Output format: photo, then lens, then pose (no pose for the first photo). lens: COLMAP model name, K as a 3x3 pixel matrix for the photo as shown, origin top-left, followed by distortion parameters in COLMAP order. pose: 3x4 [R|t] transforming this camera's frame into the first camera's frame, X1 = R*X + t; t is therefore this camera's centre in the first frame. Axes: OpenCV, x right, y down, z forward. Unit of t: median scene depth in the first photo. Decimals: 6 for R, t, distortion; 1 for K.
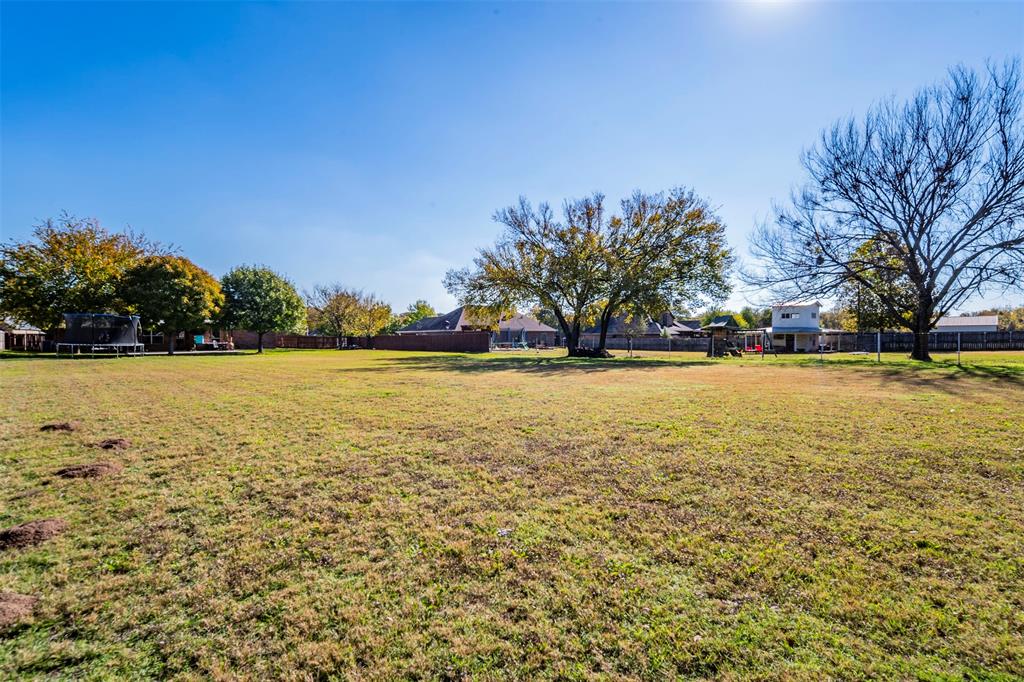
lens RADIAL K [[517.9, 0, 513.8], [0, 517.9, 344.3], [0, 0, 1]] dist [0.004420, 0.001323]
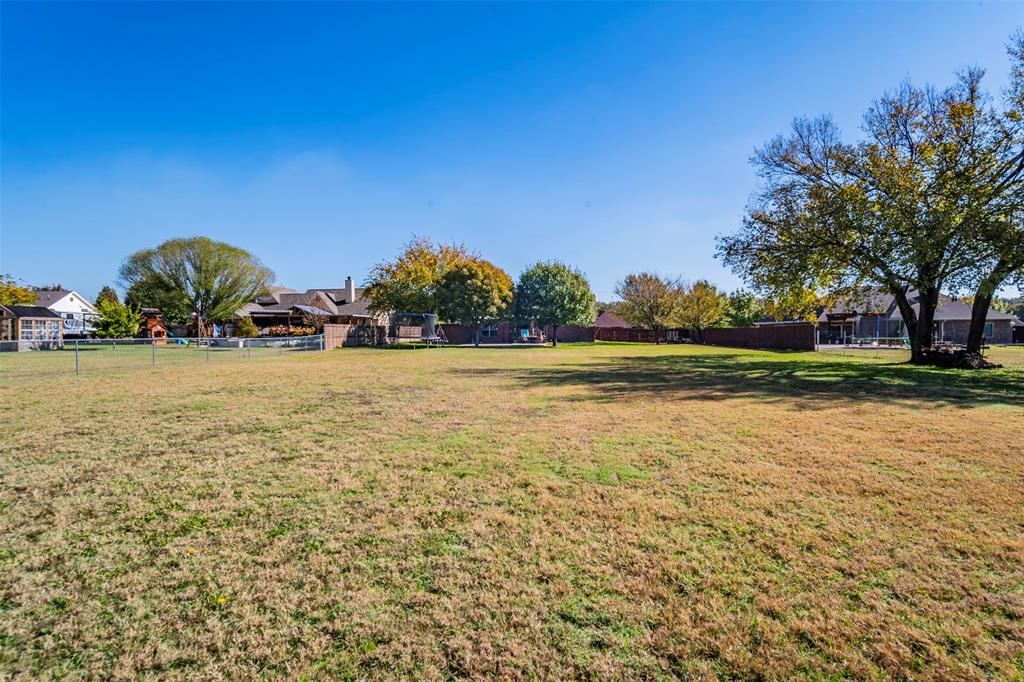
lens RADIAL K [[517.9, 0, 509.7], [0, 517.9, 338.0], [0, 0, 1]] dist [0.004420, 0.001323]
pose [[0.714793, 0.006736, -0.699303, 0.189808], [-0.004253, 0.999977, 0.005285, -0.005578], [0.699323, -0.000804, 0.714806, 0.238439]]
